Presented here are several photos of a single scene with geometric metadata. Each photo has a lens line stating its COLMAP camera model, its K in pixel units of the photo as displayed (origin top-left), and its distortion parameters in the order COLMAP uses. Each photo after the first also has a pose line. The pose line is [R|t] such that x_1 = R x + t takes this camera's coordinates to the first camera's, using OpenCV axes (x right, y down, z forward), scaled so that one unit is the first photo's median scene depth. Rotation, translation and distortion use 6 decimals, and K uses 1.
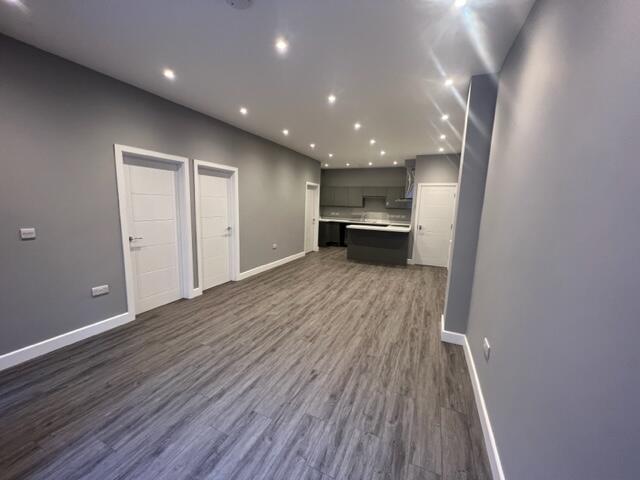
lens RADIAL K [[255.2, 0, 321.1], [0, 255.2, 240.4], [0, 0, 1]] dist [-0.002375, 0.000663]
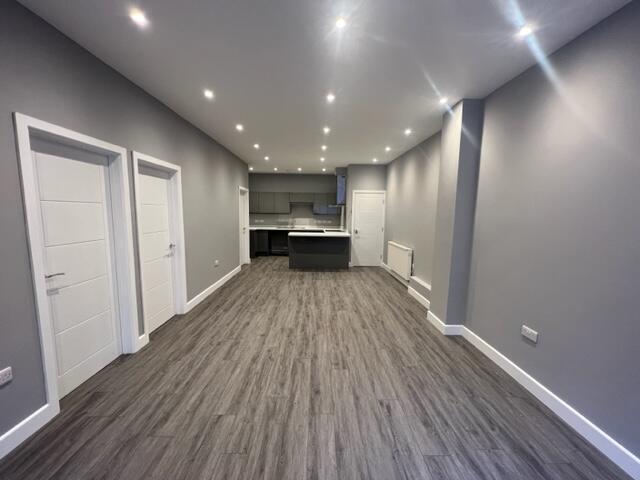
lens RADIAL K [[255.2, 0, 321.1], [0, 255.2, 239.6], [0, 0, 1]] dist [-0.002375, 0.000663]
pose [[0.906913, -0.063177, 0.416555, -0.332119], [0.073195, 0.997285, -0.008105, -0.032667], [-0.414912, 0.037840, 0.909074, 0.161669]]
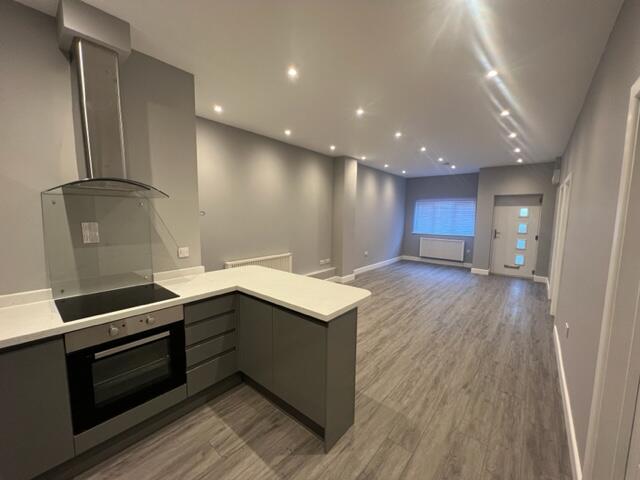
lens RADIAL K [[255.2, 0, 318.8], [0, 255.2, 241.5], [0, 0, 1]] dist [-0.002375, 0.000663]
pose [[-0.956218, -0.072956, 0.283415, 0.137482], [0.000043, 0.968393, 0.249428, -0.325998], [-0.292654, 0.238520, -0.925992, 2.249841]]
